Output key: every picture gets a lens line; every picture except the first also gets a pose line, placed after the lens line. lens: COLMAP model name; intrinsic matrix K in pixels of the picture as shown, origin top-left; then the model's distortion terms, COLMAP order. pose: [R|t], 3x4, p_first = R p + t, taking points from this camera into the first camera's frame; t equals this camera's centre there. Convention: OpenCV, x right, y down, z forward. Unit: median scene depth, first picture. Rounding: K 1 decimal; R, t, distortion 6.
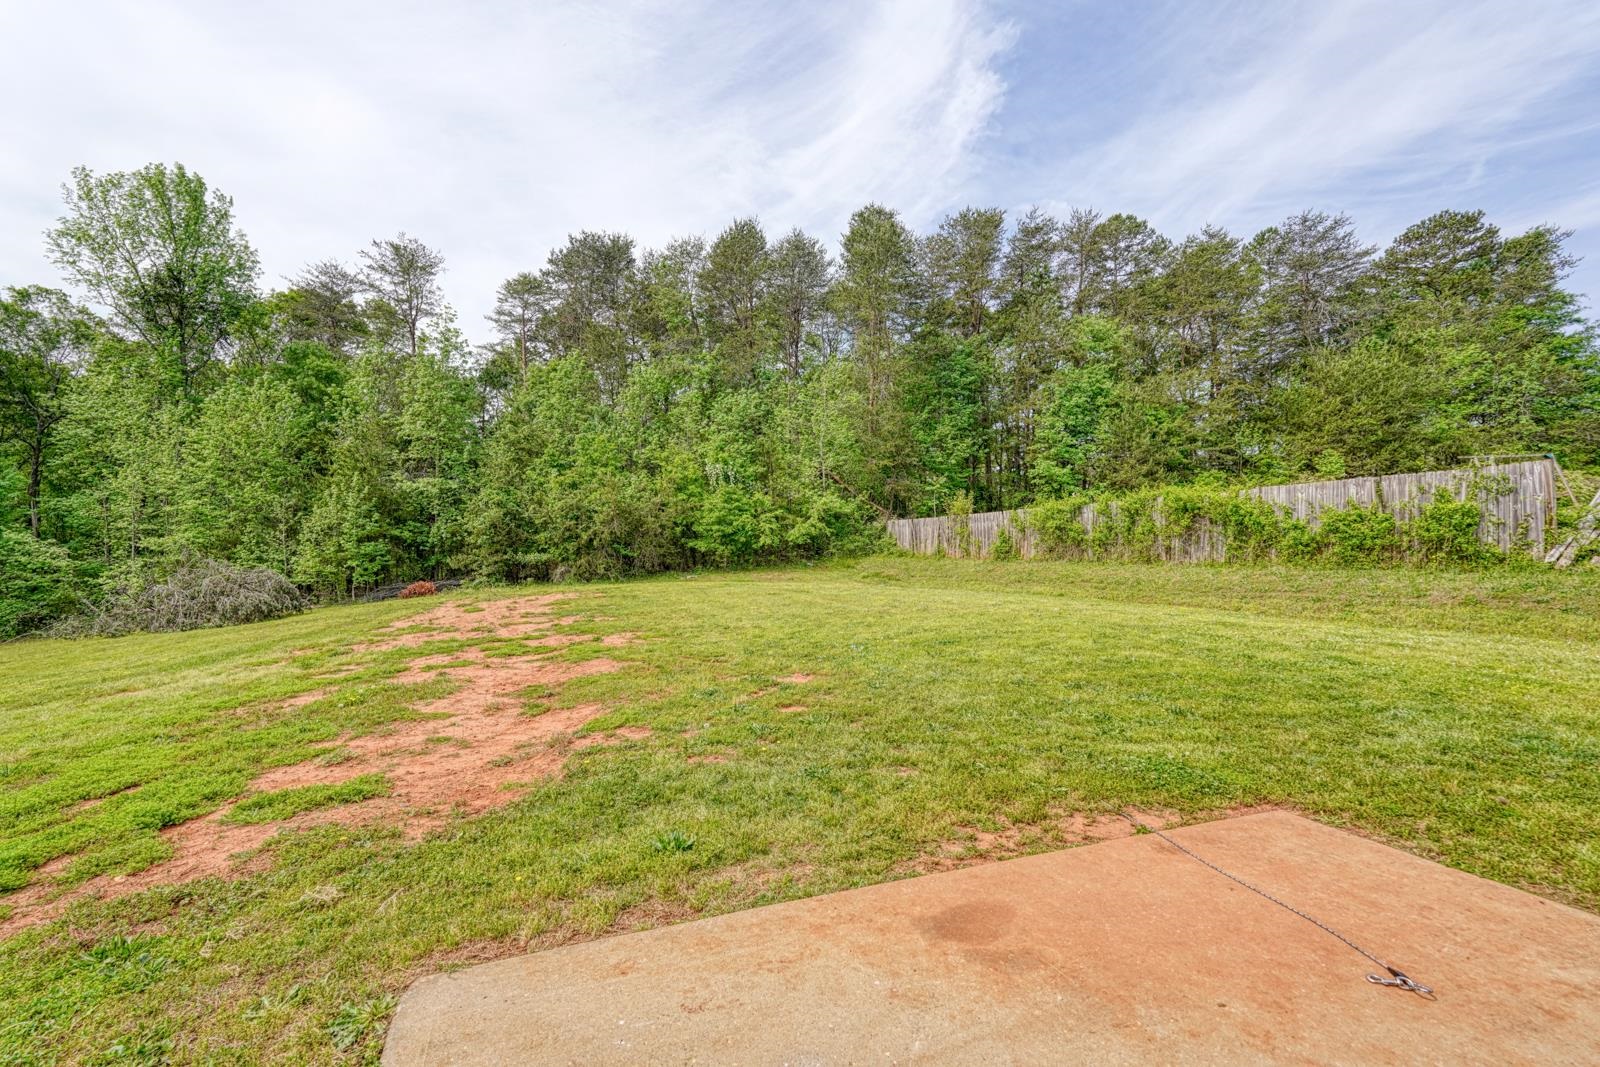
lens RADIAL K [[699.1, 0, 802.7], [0, 699.1, 532.4], [0, 0, 1]] dist [-0.010204, 0.002119]
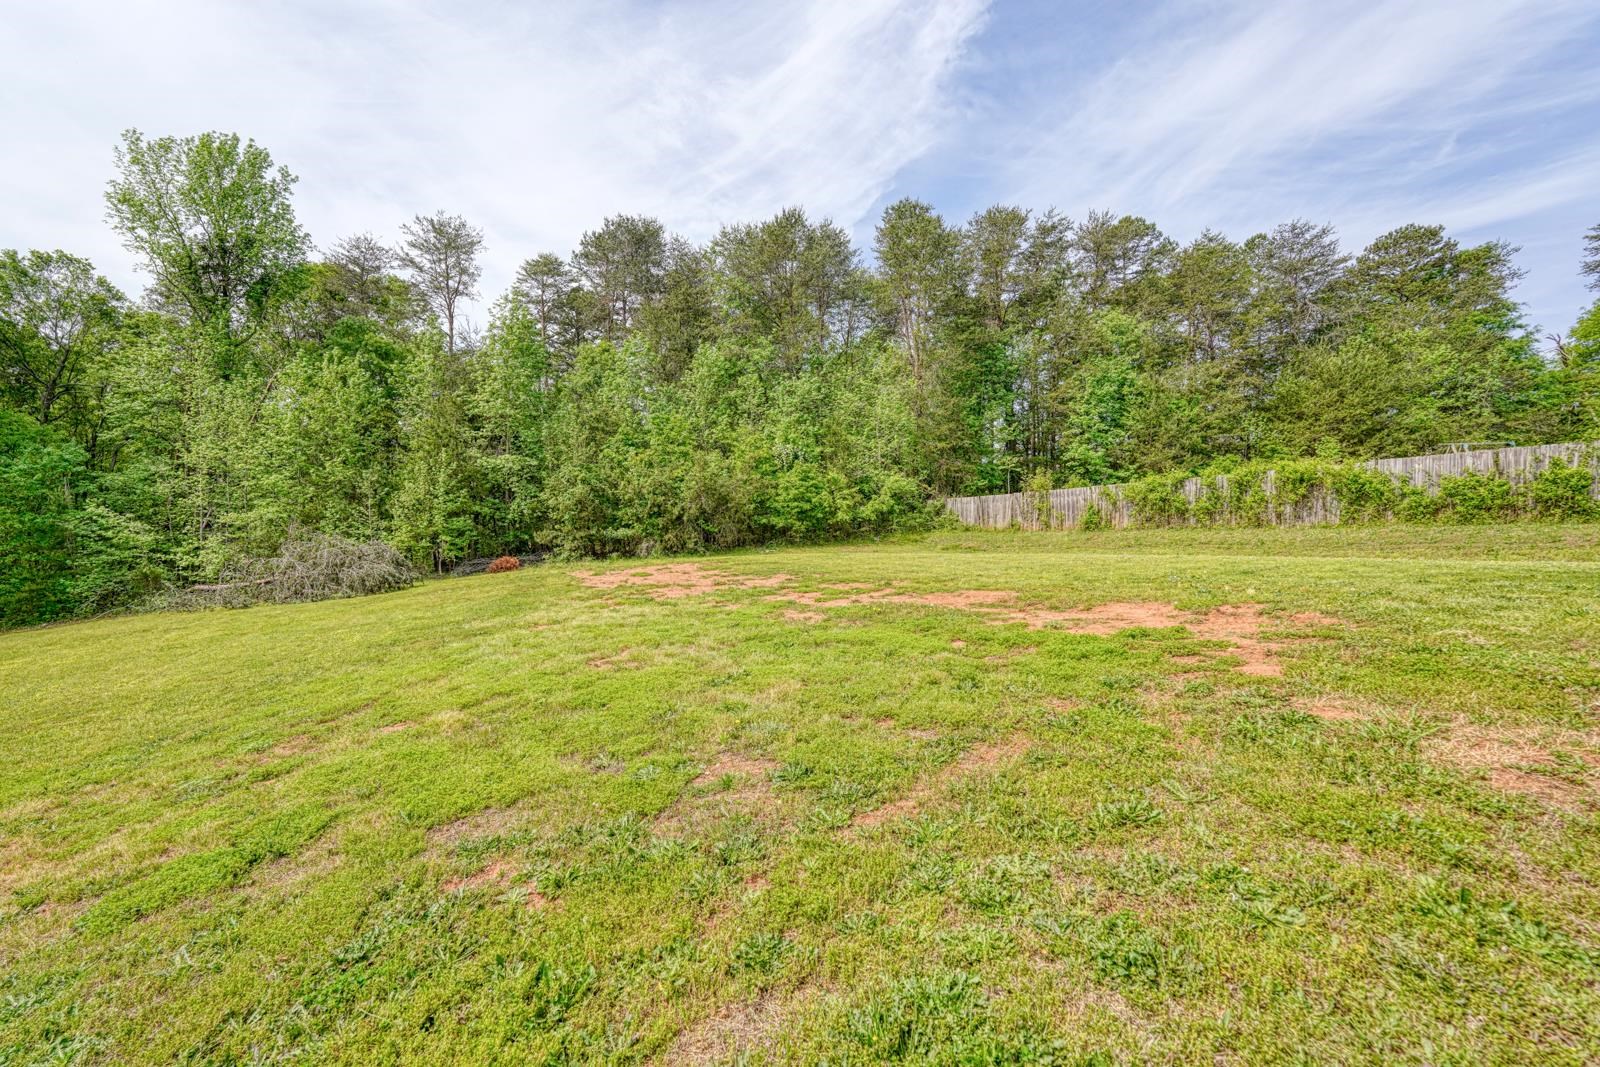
lens RADIAL K [[699.1, 0, 799.9], [0, 699.1, 533.4], [0, 0, 1]] dist [-0.010204, 0.002119]
pose [[0.996471, -0.001627, 0.083920, -0.197064], [0.000236, 0.999863, 0.016578, 0.018779], [-0.083935, -0.016500, 0.996335, -0.048281]]
